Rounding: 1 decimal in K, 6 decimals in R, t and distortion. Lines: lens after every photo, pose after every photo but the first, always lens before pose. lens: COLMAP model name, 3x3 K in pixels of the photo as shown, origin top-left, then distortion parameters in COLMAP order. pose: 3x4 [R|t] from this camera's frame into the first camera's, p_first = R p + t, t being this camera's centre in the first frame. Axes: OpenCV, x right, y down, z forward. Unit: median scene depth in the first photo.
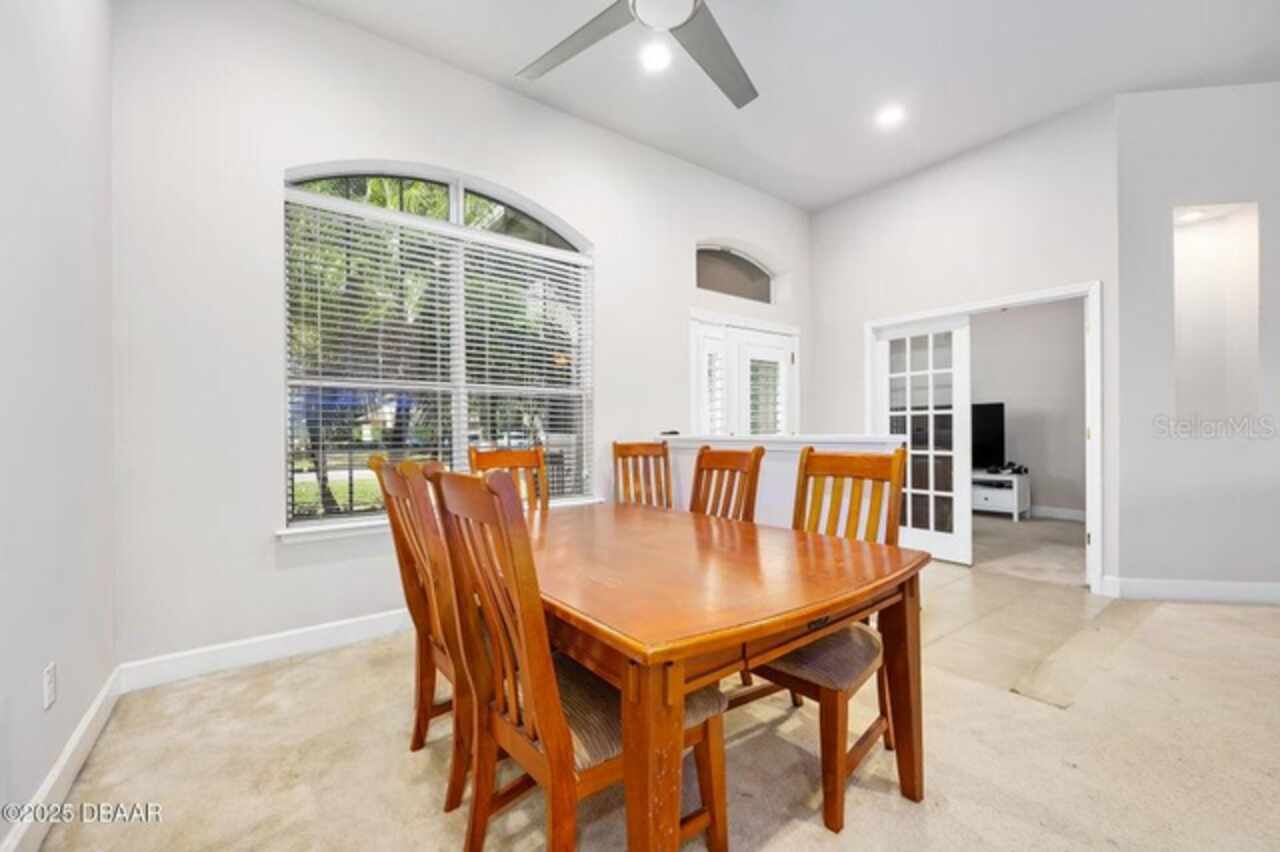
lens RADIAL K [[520.1, 0, 645.8], [0, 520.1, 440.0], [0, 0, 1]] dist [-0.000061, -0.000027]
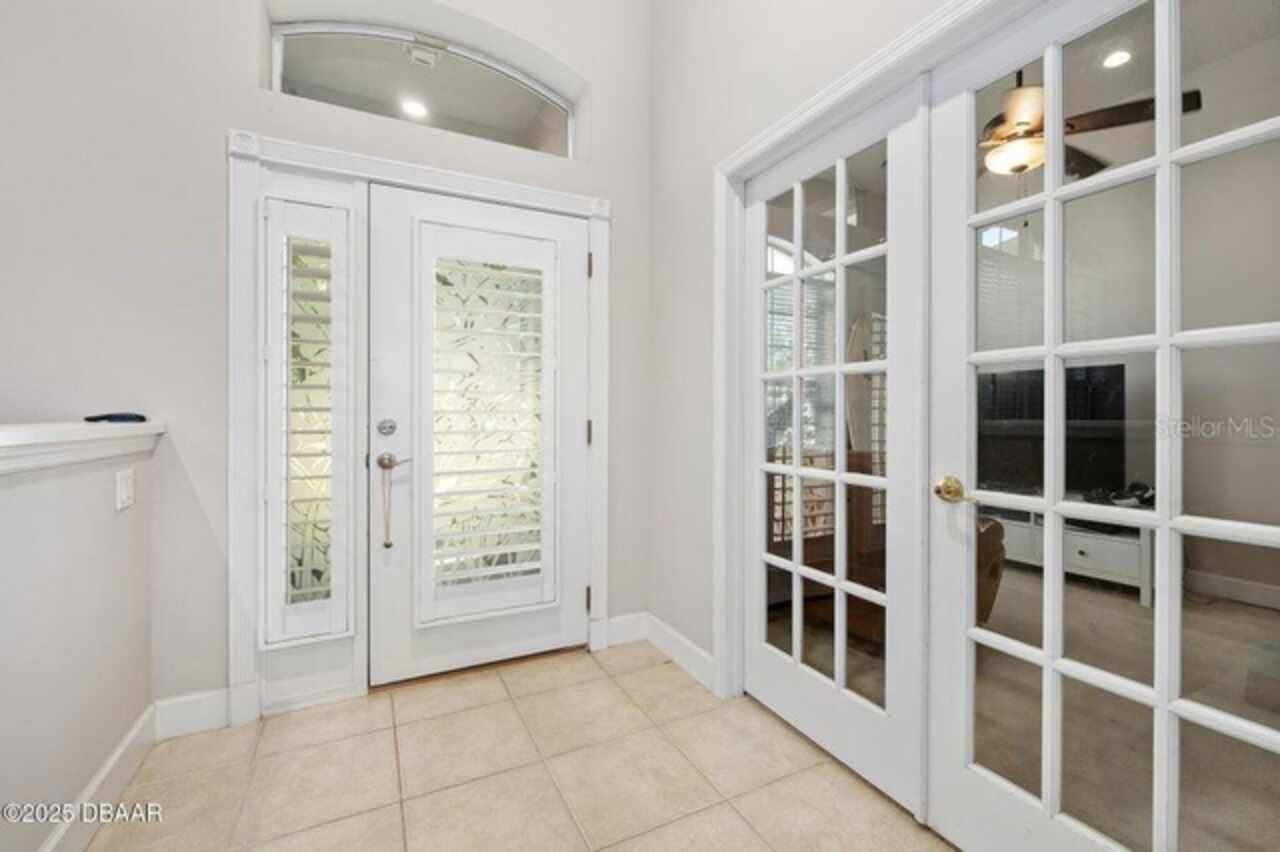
lens RADIAL K [[552.1, 0, 640.0], [0, 552.1, 426.0], [0, 0, 1]] dist [0.001383, 0.000197]
pose [[0.985185, 0.005989, -0.171389, 0.438168], [-0.006288, 0.999980, -0.001202, -0.010285], [0.171378, 0.002262, 0.985203, 0.538766]]
